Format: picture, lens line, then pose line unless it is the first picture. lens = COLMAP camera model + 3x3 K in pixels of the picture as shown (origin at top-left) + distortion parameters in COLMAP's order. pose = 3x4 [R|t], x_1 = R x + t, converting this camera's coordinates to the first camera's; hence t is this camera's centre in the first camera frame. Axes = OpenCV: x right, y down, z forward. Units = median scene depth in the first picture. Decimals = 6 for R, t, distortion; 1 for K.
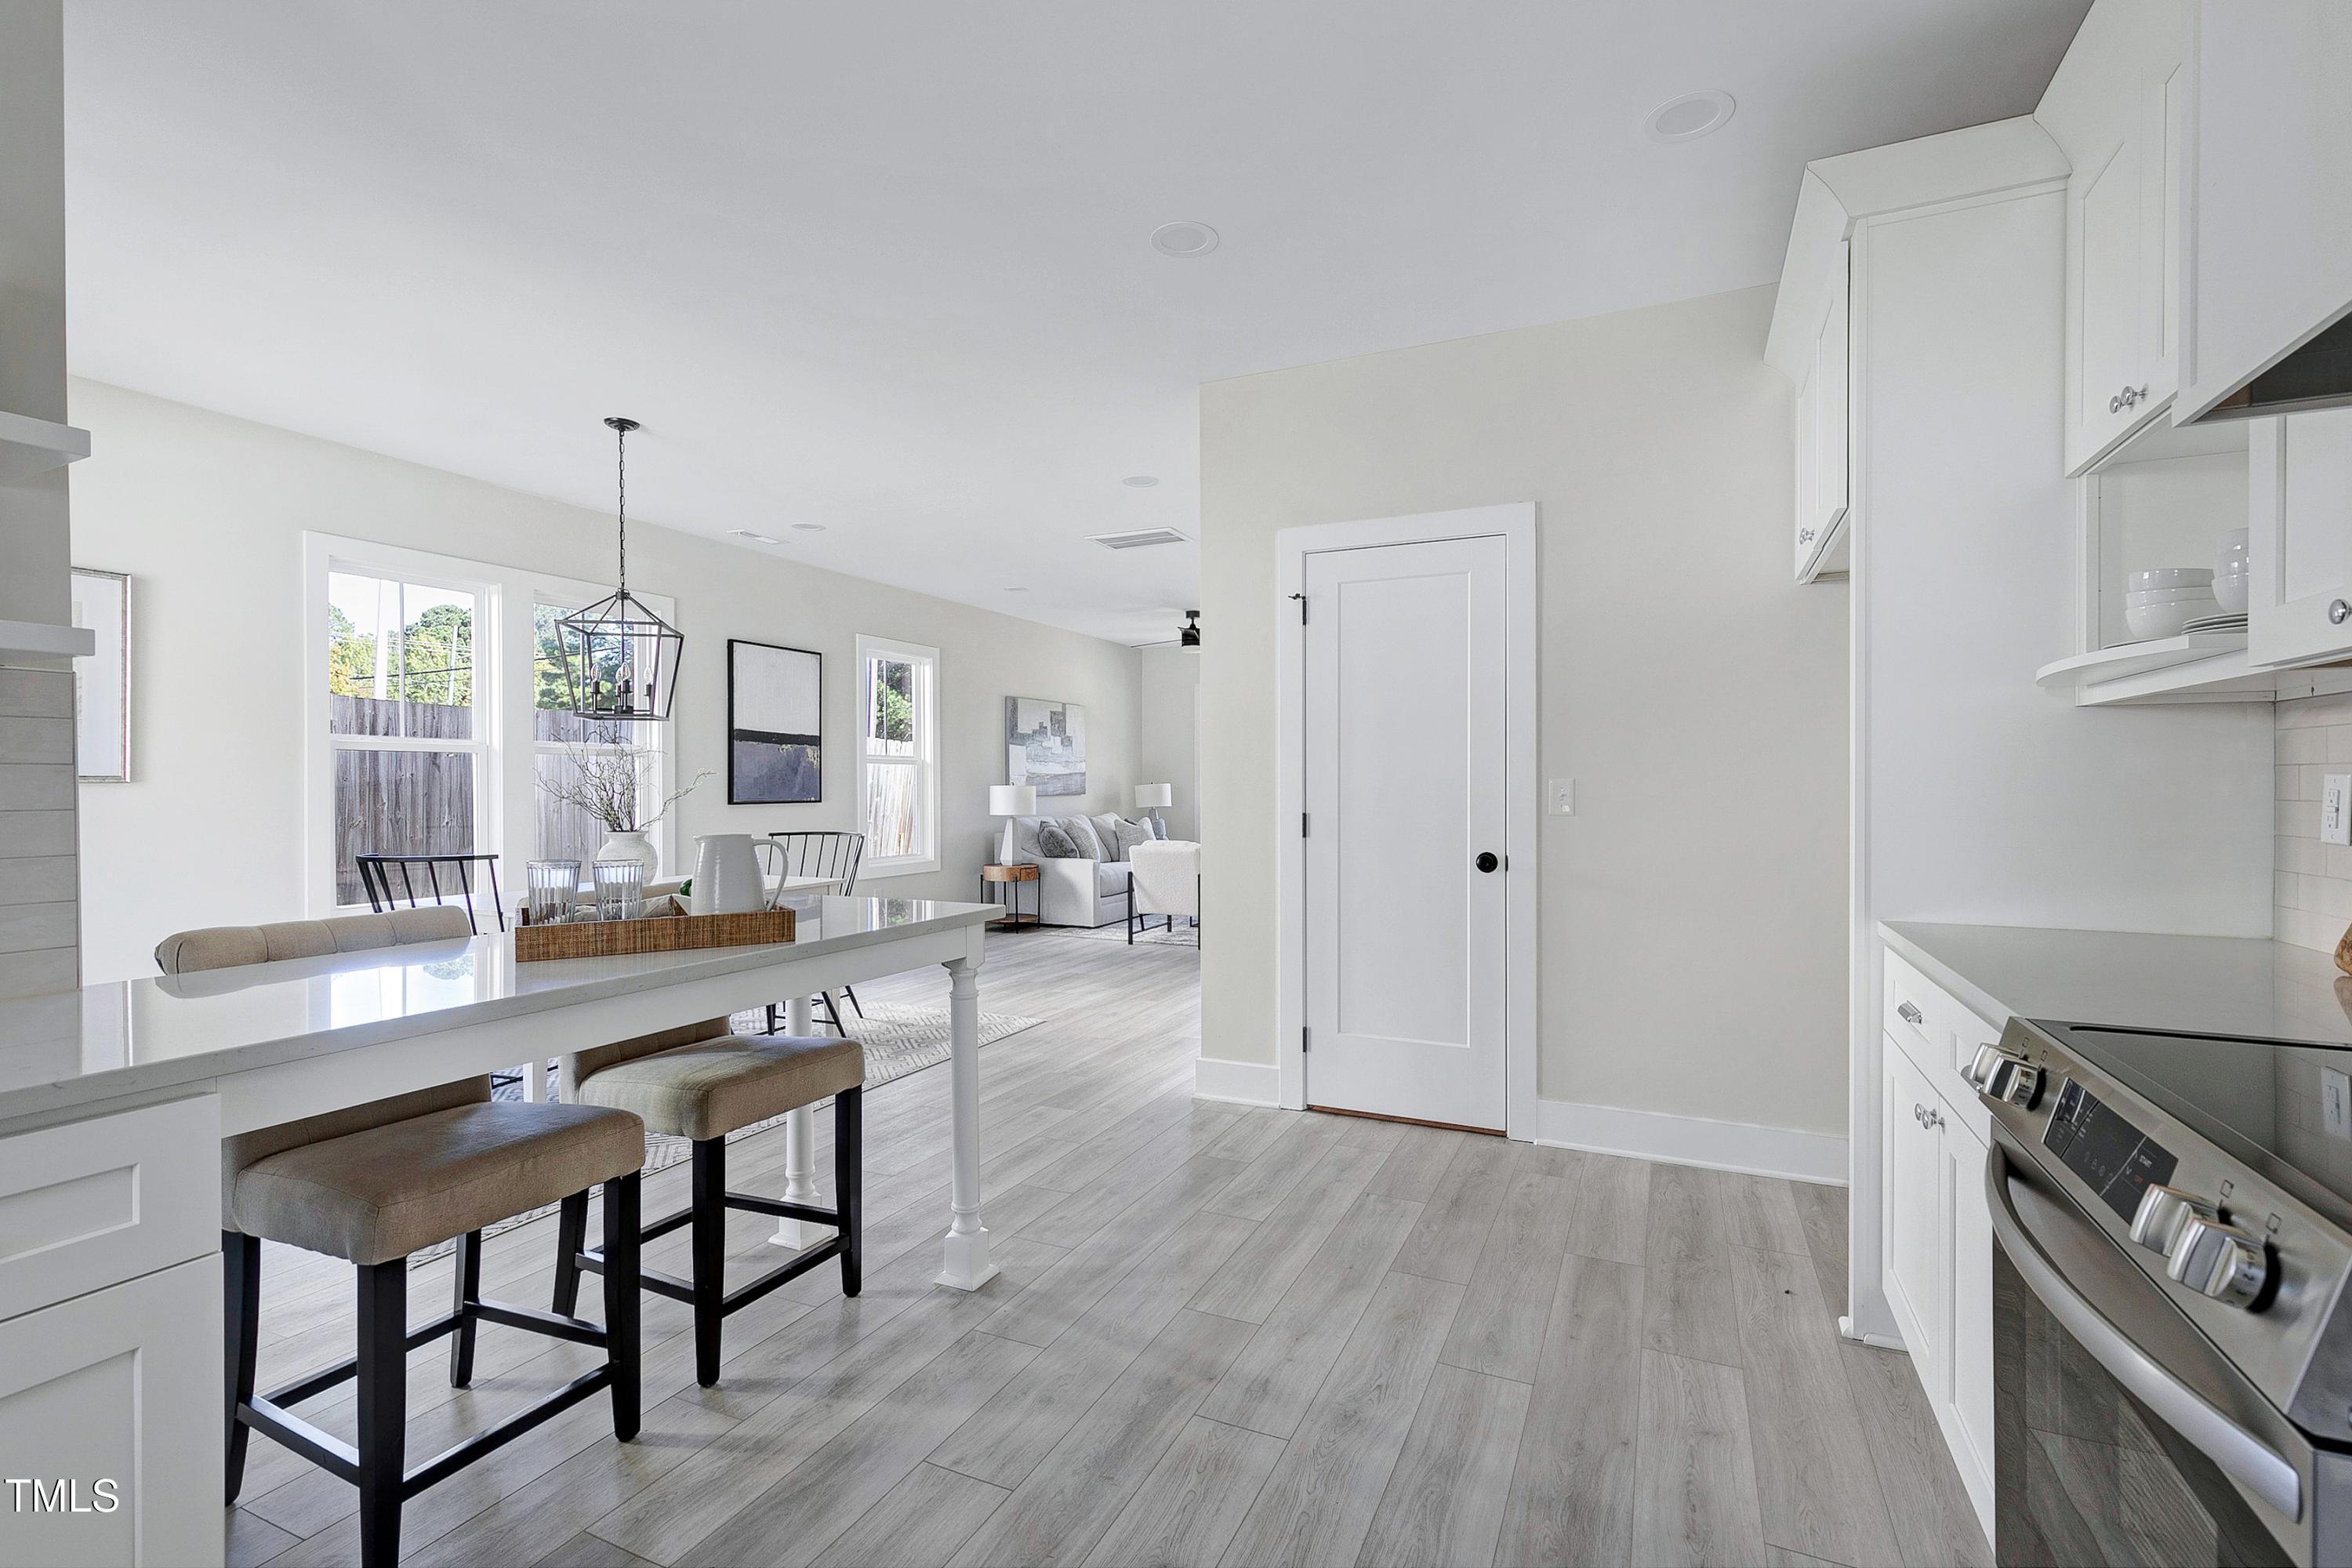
lens RADIAL K [[1059.3, 0, 1176.0], [0, 1059.3, 784.0], [0, 0, 1]] dist [0.012779, 0.000117]
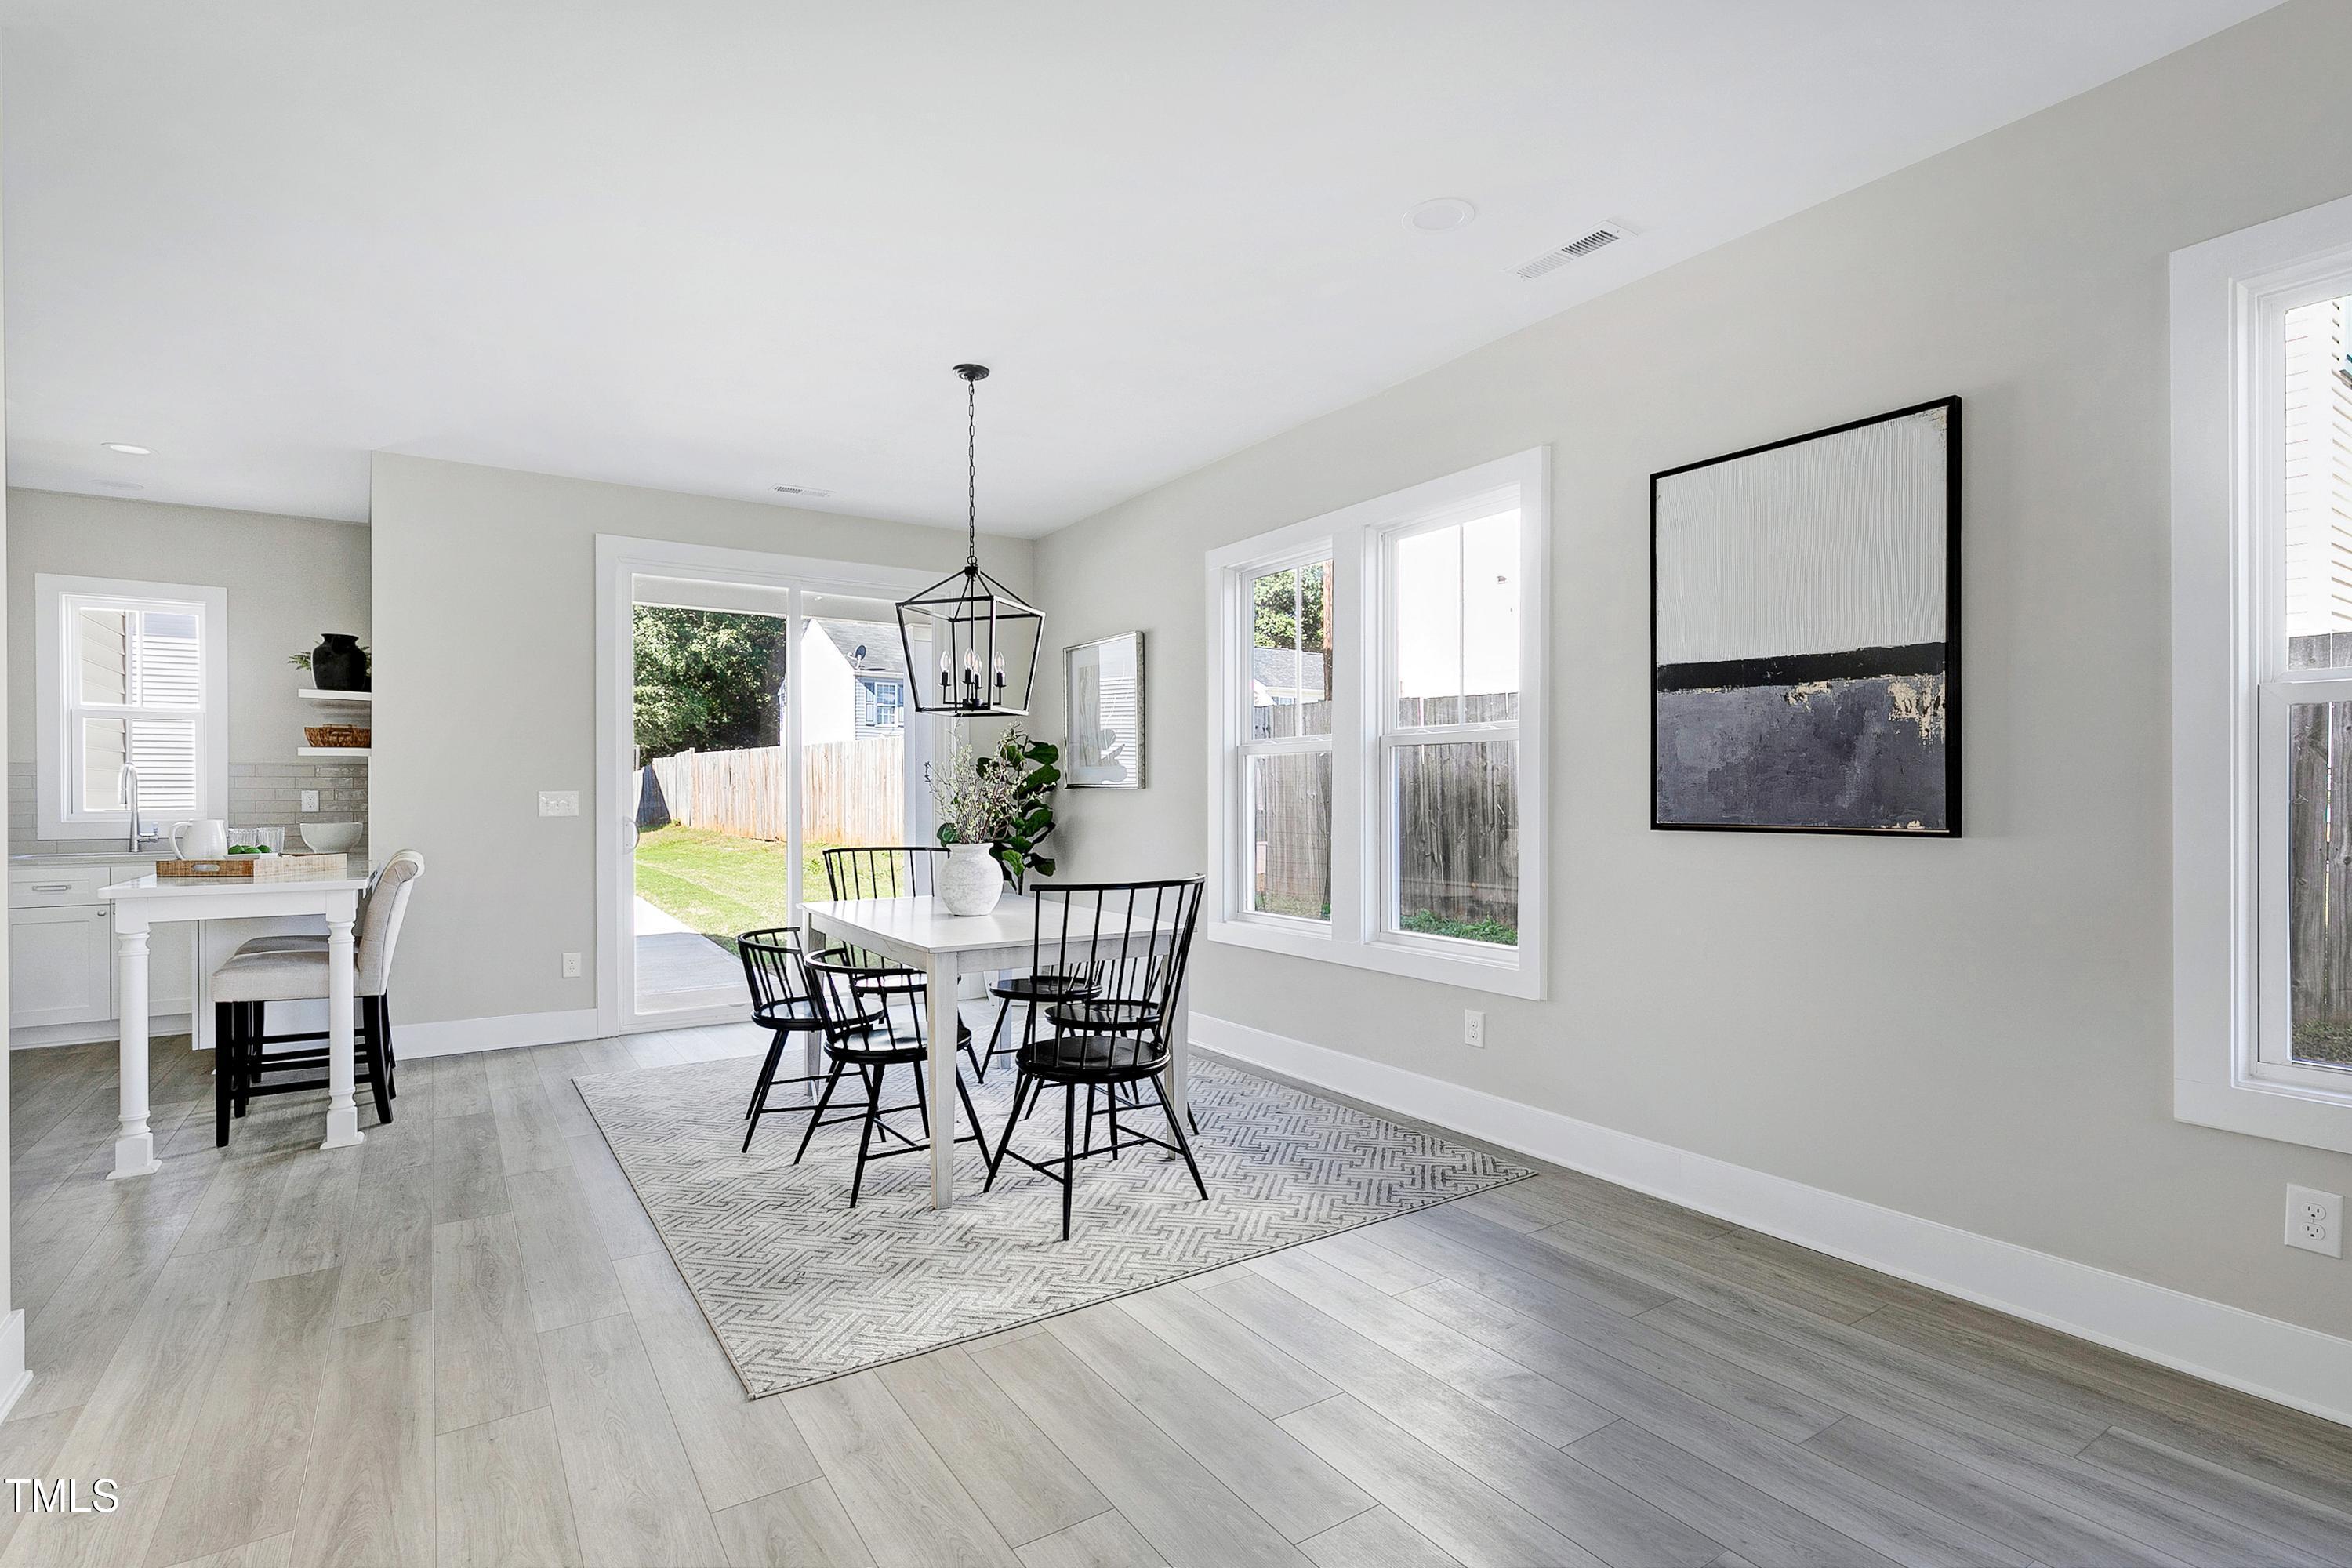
lens RADIAL K [[1140.9, 0, 1170.9], [0, 1140.9, 796.4], [0, 0, 1]] dist [0.002952, 0.000503]
pose [[-0.534452, 0.009122, -0.845150, 0.089043], [0.006635, 0.999956, 0.006597, 0.000366], [0.845173, -0.002082, -0.534489, 0.816092]]
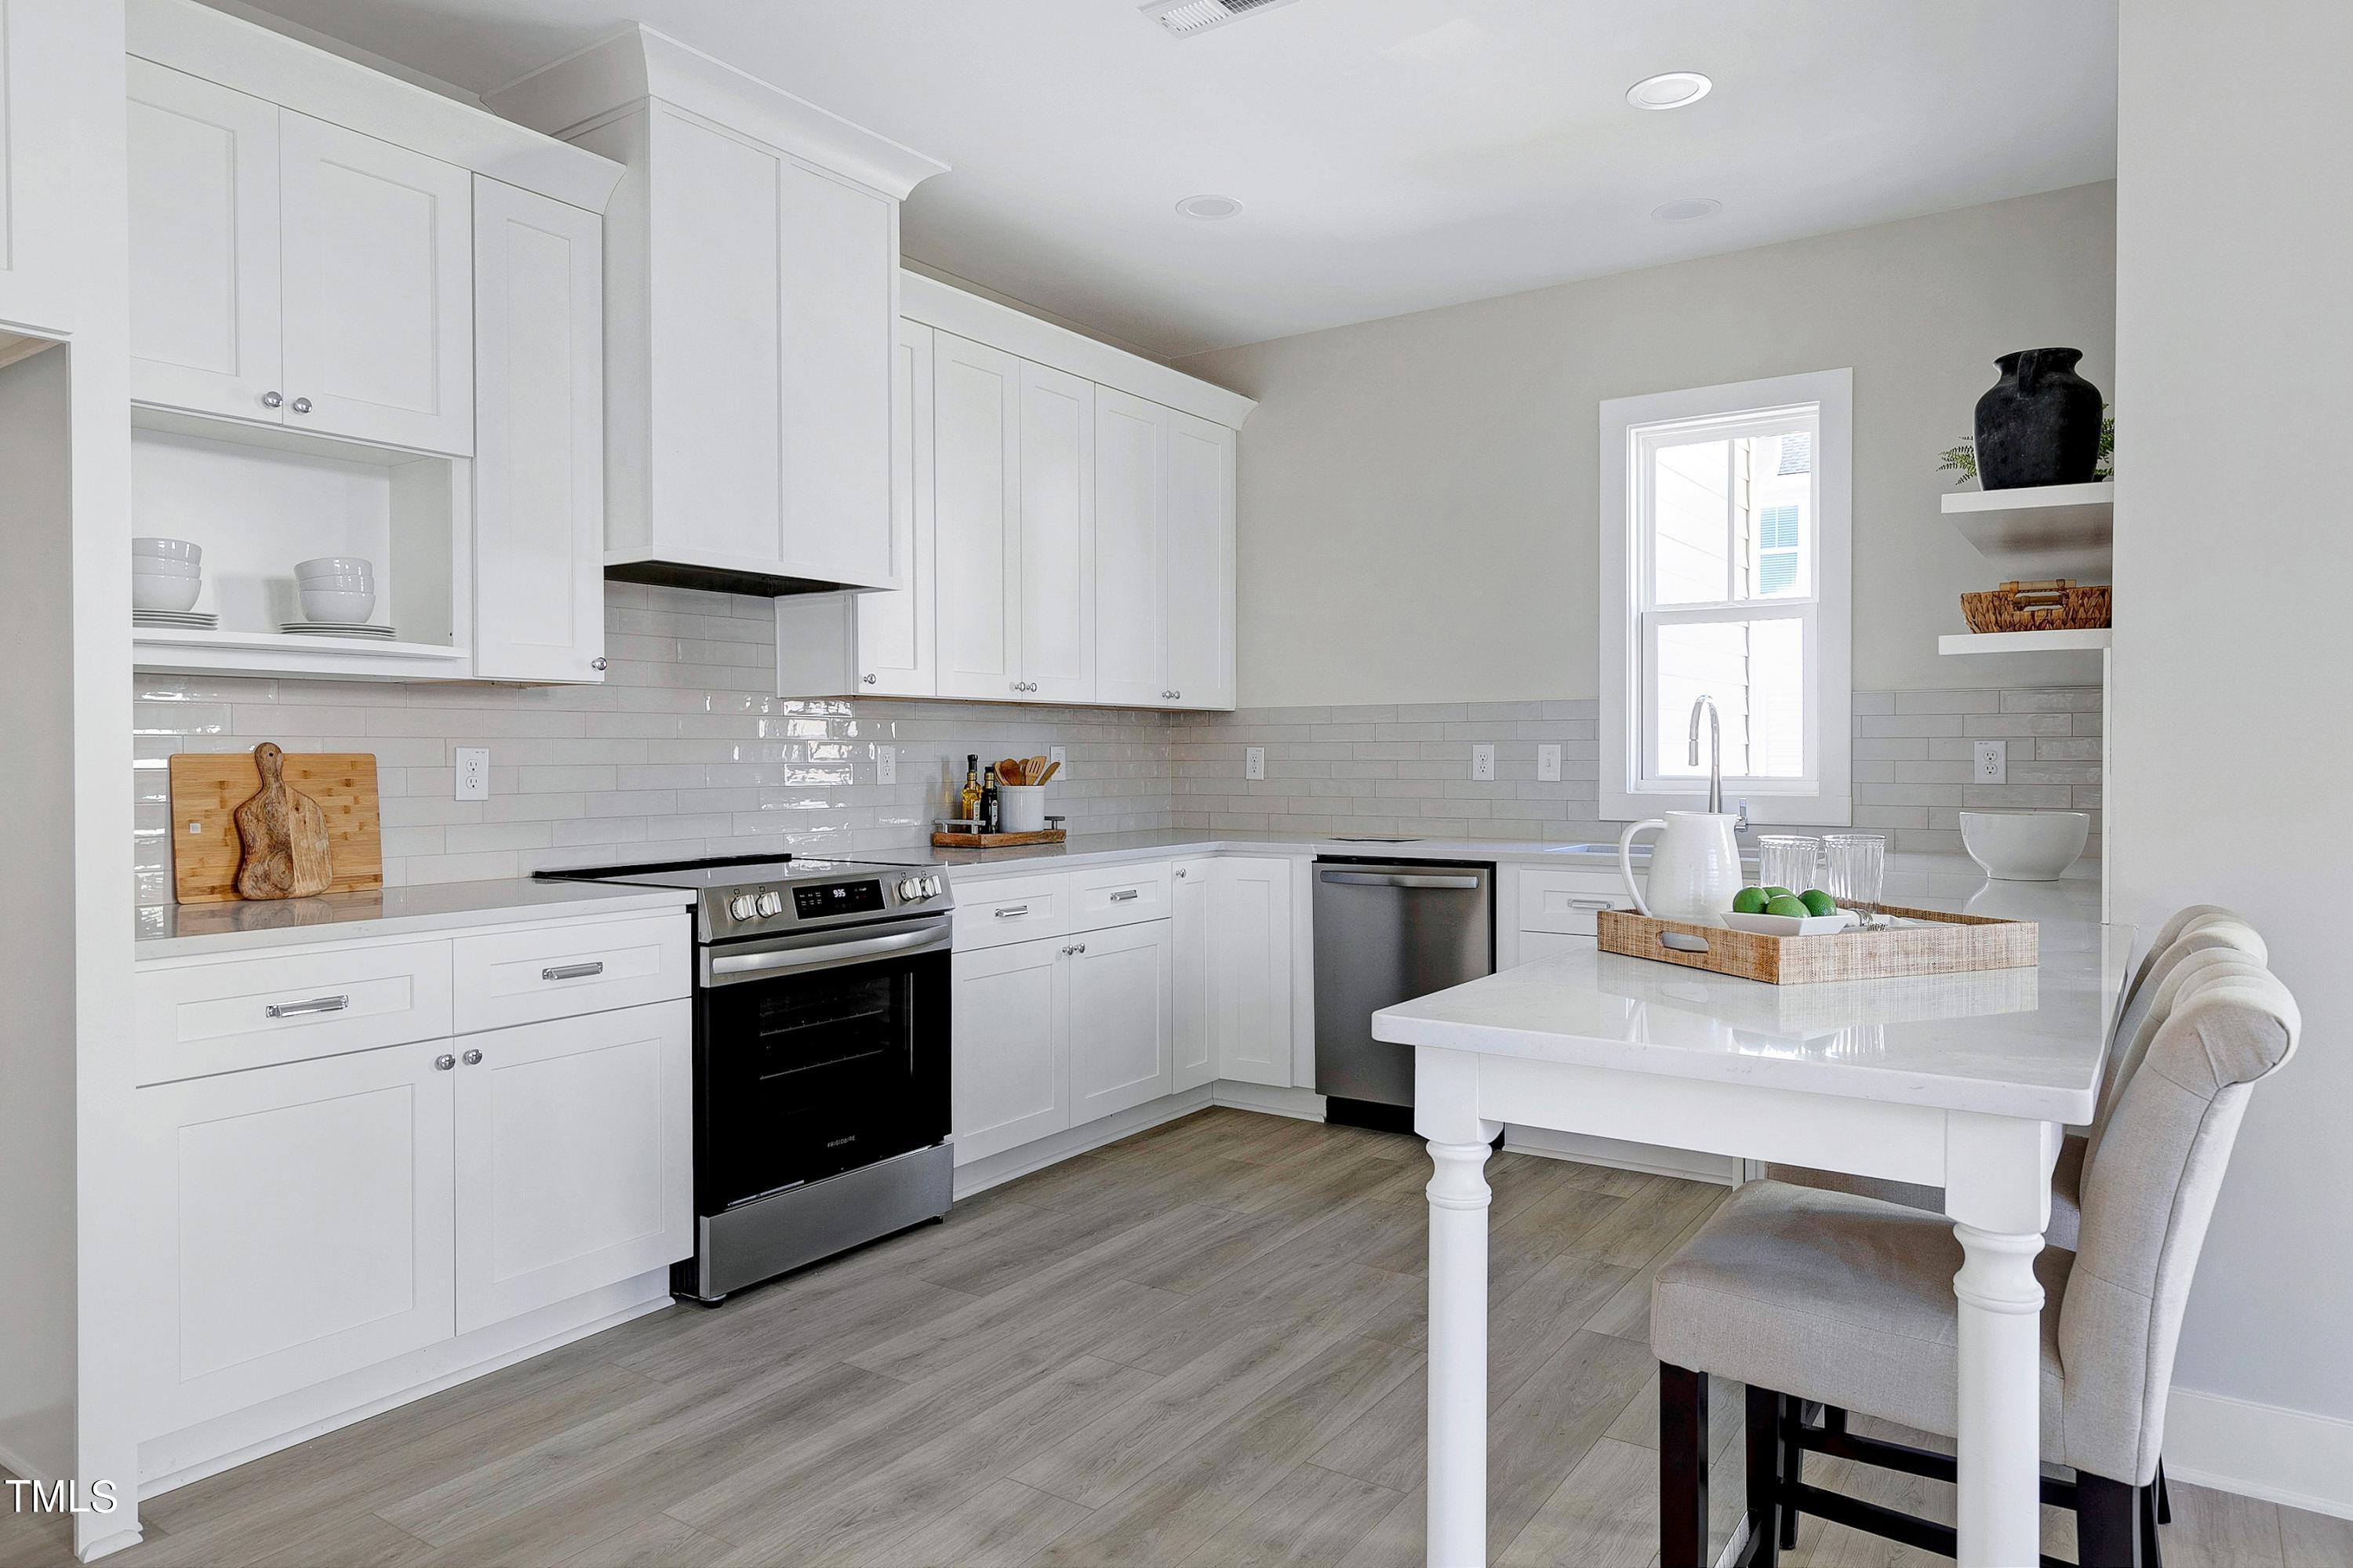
lens RADIAL K [[1477.5, 0, 1172.8], [0, 1477.5, 757.4], [0, 0, 1]] dist [0.006215, 0.001944]
pose [[-0.985956, 0.004102, 0.166954, -0.053119], [0.004423, 0.999989, 0.001549, 0.001093], [-0.166946, 0.002266, -0.985964, 0.476599]]
